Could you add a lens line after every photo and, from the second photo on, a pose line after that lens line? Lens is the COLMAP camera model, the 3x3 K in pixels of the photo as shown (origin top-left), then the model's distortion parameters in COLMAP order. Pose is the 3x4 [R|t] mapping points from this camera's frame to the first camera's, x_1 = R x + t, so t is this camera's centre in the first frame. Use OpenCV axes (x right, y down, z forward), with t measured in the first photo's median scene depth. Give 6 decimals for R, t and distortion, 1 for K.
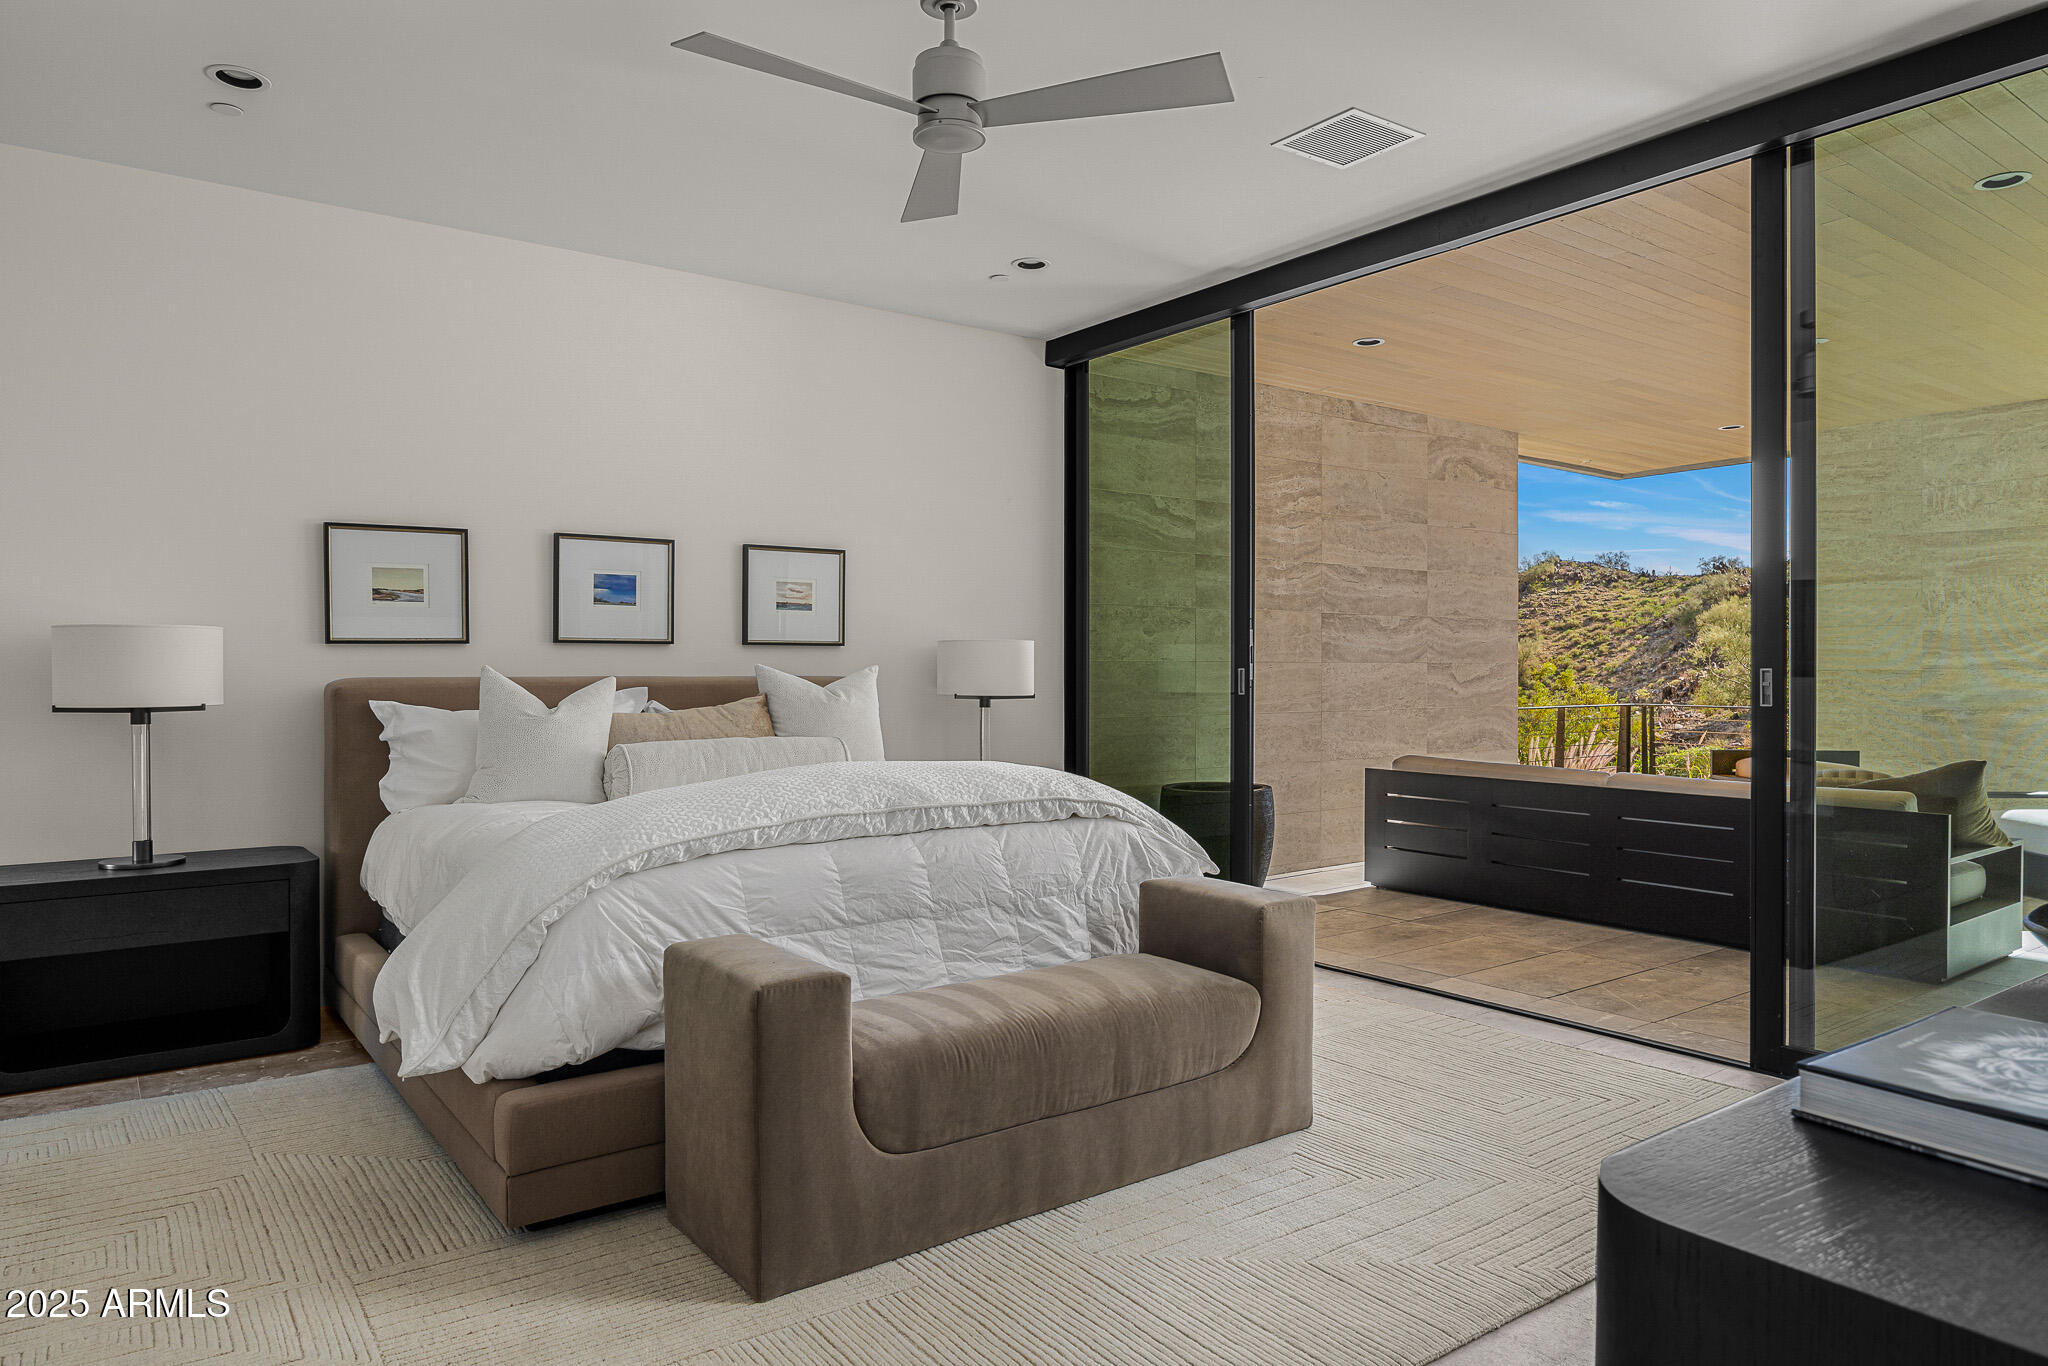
lens RADIAL K [[1275.9, 0, 1024.0], [0, 1275.9, 683.0], [0, 0, 1]] dist [0.001205, 0.002379]
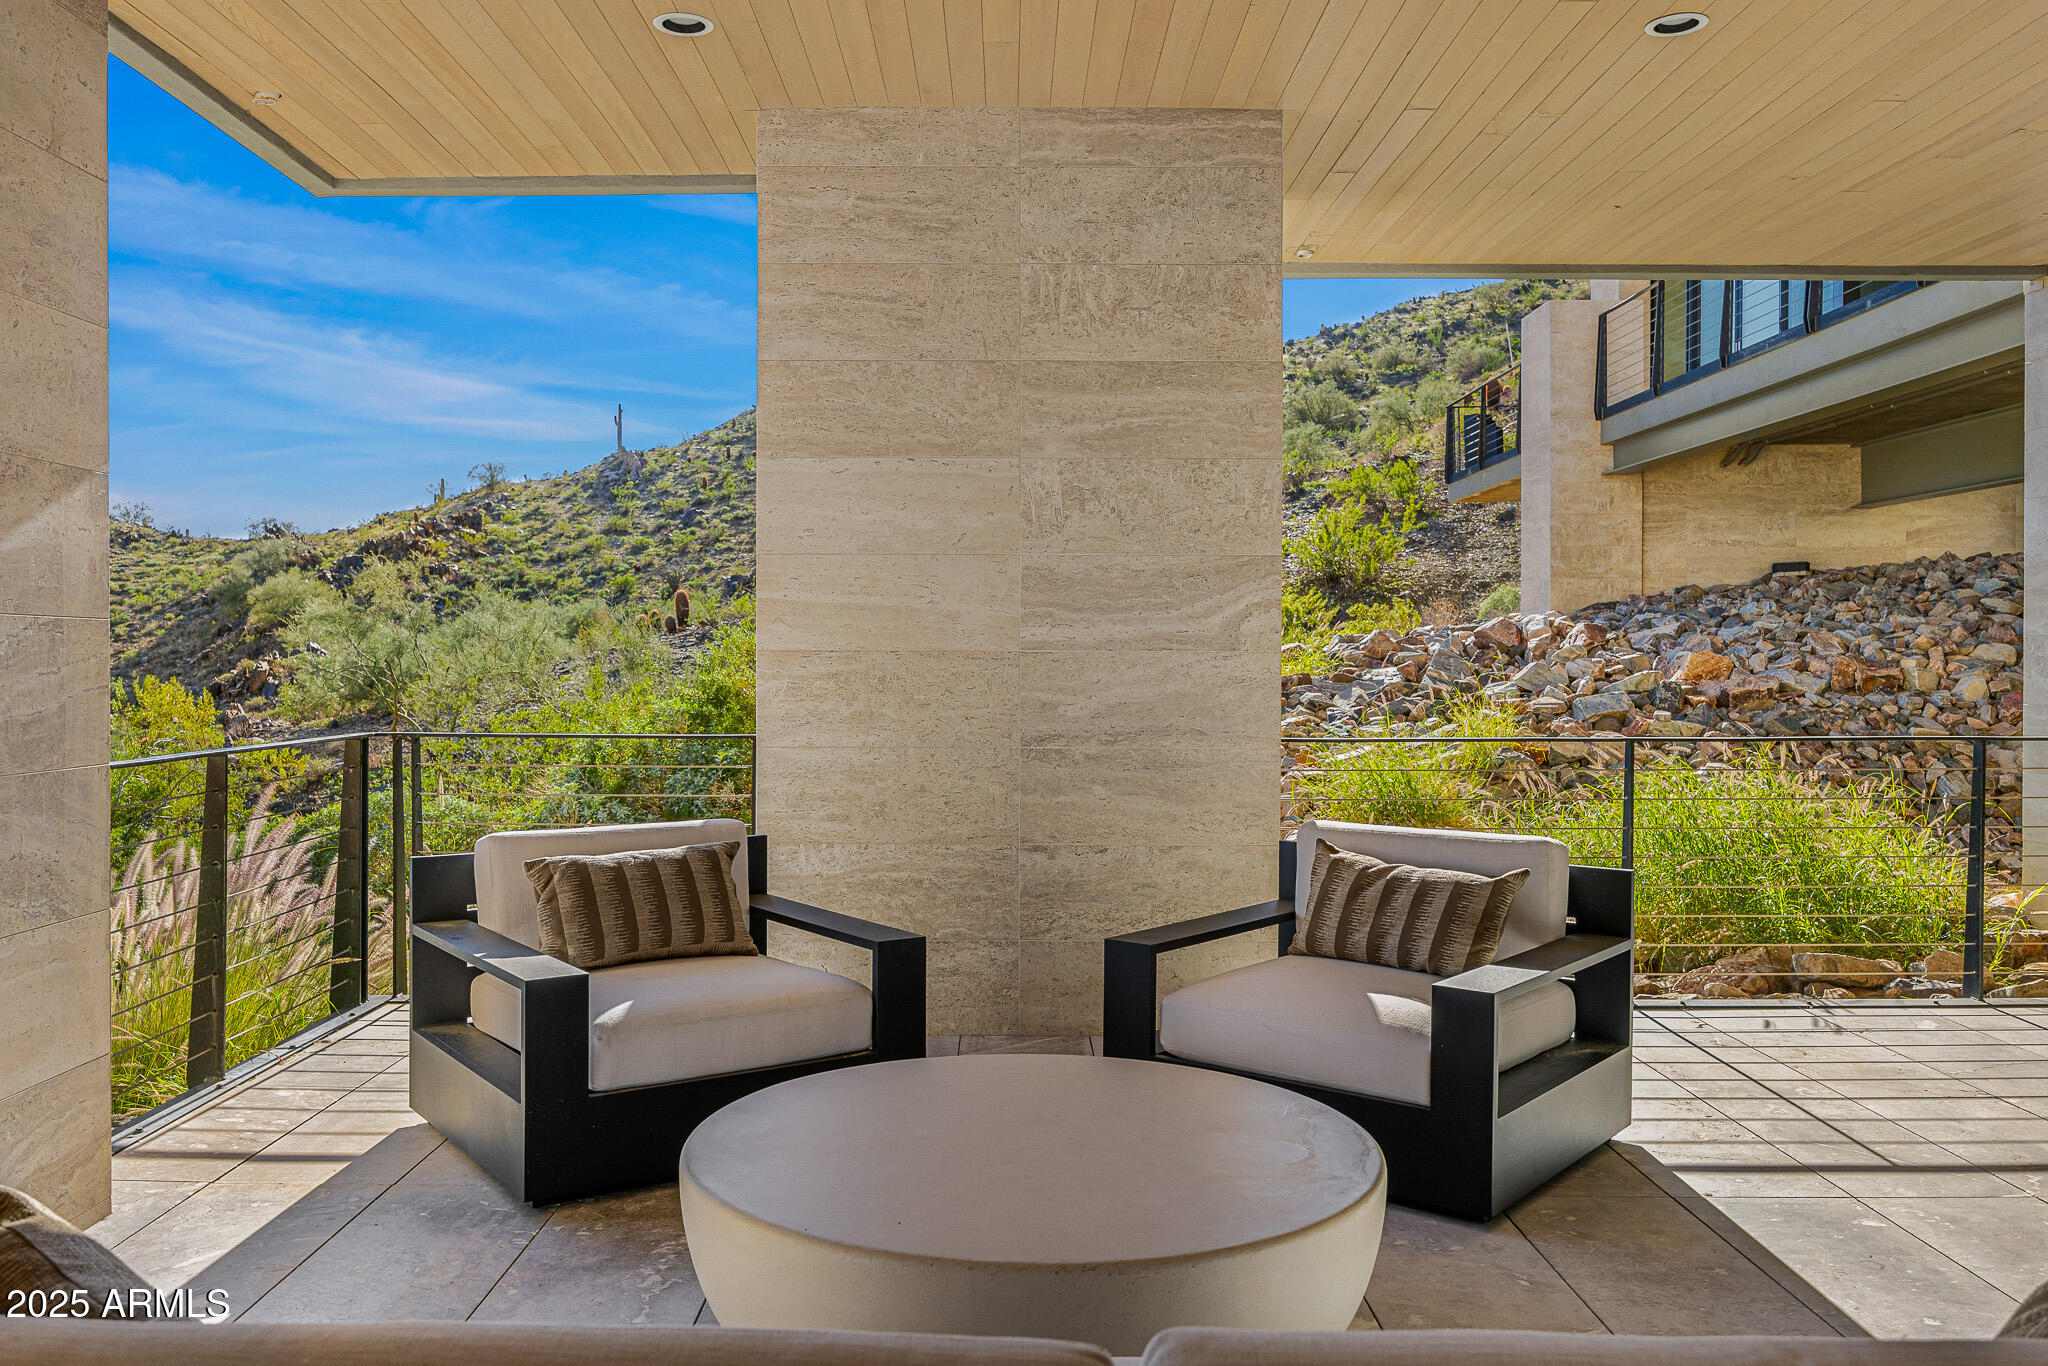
lens RADIAL K [[1621.1, 0, 1024.0], [0, 1621.1, 683.0], [0, 0, 1]] dist [-0.005275, 0.003561]
pose [[0.591448, -0.008264, 0.806301, 0.224258], [0.005561, 0.999966, 0.006169, -0.002135], [-0.806324, 0.000835, 0.591474, 0.649353]]
